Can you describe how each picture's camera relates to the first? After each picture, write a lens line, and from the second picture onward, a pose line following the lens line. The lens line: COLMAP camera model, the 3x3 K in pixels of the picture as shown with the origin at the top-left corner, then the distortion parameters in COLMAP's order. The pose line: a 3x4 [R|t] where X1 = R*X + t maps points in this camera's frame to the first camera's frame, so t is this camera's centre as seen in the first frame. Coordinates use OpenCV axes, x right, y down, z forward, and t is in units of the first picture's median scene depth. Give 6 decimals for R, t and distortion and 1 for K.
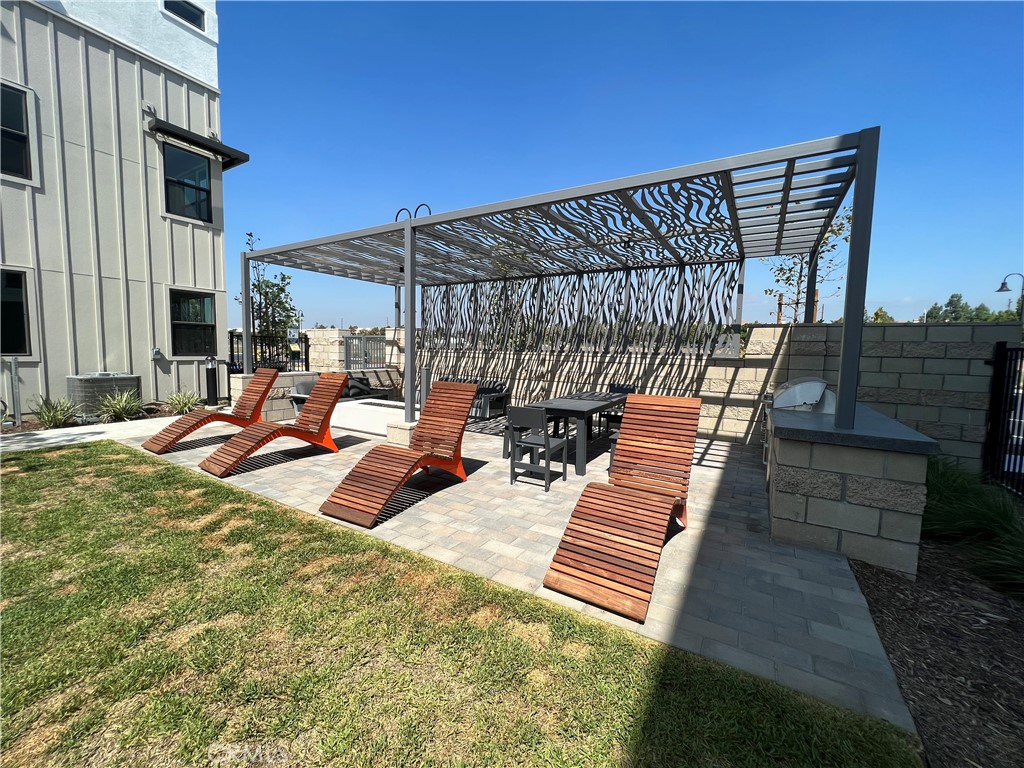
lens RADIAL K [[410.8, 0, 512.3], [0, 410.8, 383.5], [0, 0, 1]] dist [-0.001204, 0.000327]
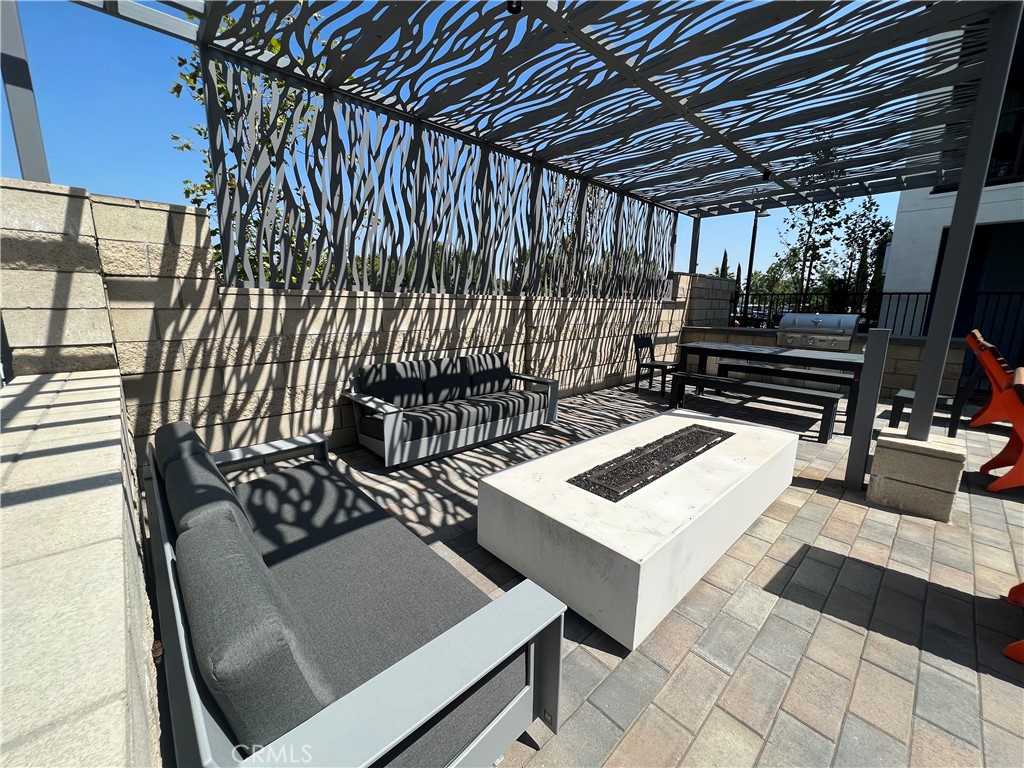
lens RADIAL K [[410.8, 0, 513.0], [0, 410.8, 381.2], [0, 0, 1]] dist [-0.001204, 0.000327]
pose [[0.267613, -0.200931, 0.942343, -0.532607], [0.067446, 0.979522, 0.189705, -0.068708], [-0.961163, 0.012789, 0.275685, 0.839439]]
